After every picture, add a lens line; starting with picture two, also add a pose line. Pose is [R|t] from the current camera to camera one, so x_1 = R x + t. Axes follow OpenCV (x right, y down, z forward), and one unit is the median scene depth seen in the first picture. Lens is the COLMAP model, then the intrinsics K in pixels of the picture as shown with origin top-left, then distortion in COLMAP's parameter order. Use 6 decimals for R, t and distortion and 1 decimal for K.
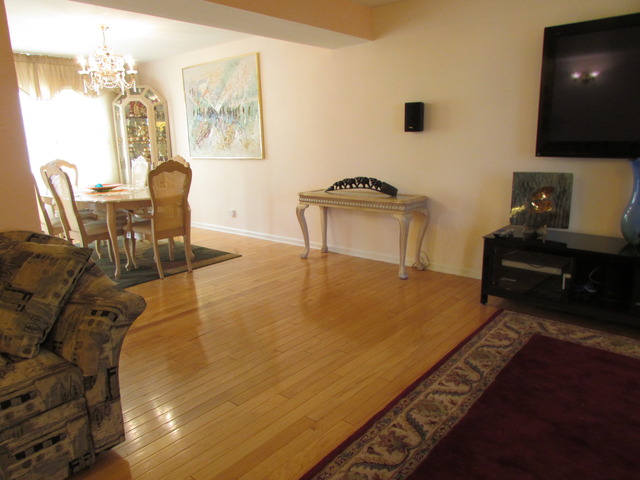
lens RADIAL K [[467.1, 0, 322.7], [0, 467.1, 238.7], [0, 0, 1]] dist [-0.026555, 0.000438]
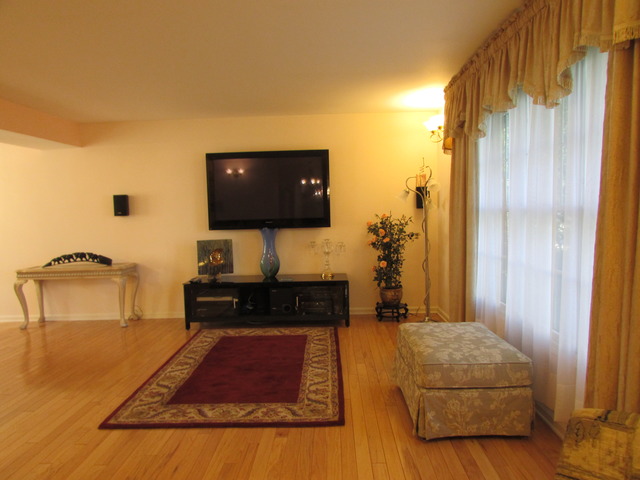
lens RADIAL K [[467.1, 0, 322.7], [0, 467.1, 238.7], [0, 0, 1]] dist [-0.026555, 0.000438]
pose [[0.784634, -0.046973, 0.618177, -0.191905], [0.148017, 0.982483, -0.113219, 0.076453], [-0.602030, 0.180336, 0.777842, -0.402551]]
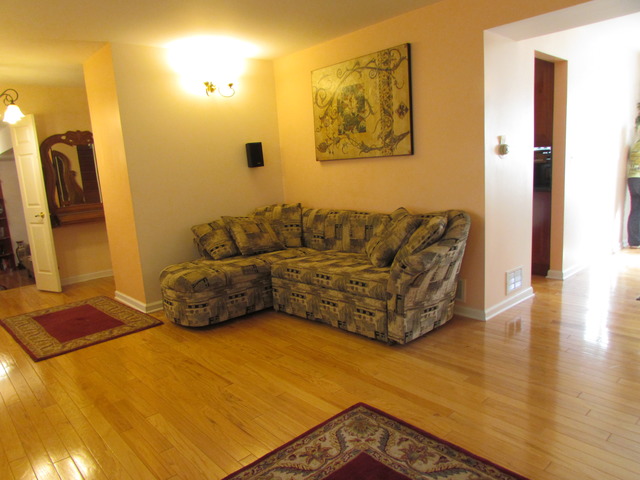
lens RADIAL K [[467.1, 0, 322.7], [0, 467.1, 238.7], [0, 0, 1]] dist [-0.026555, 0.000438]
pose [[-0.137779, 0.196943, -0.970686, 0.539151], [-0.159232, 0.962880, 0.217961, -0.109732], [0.977580, 0.184594, -0.101305, 0.395960]]
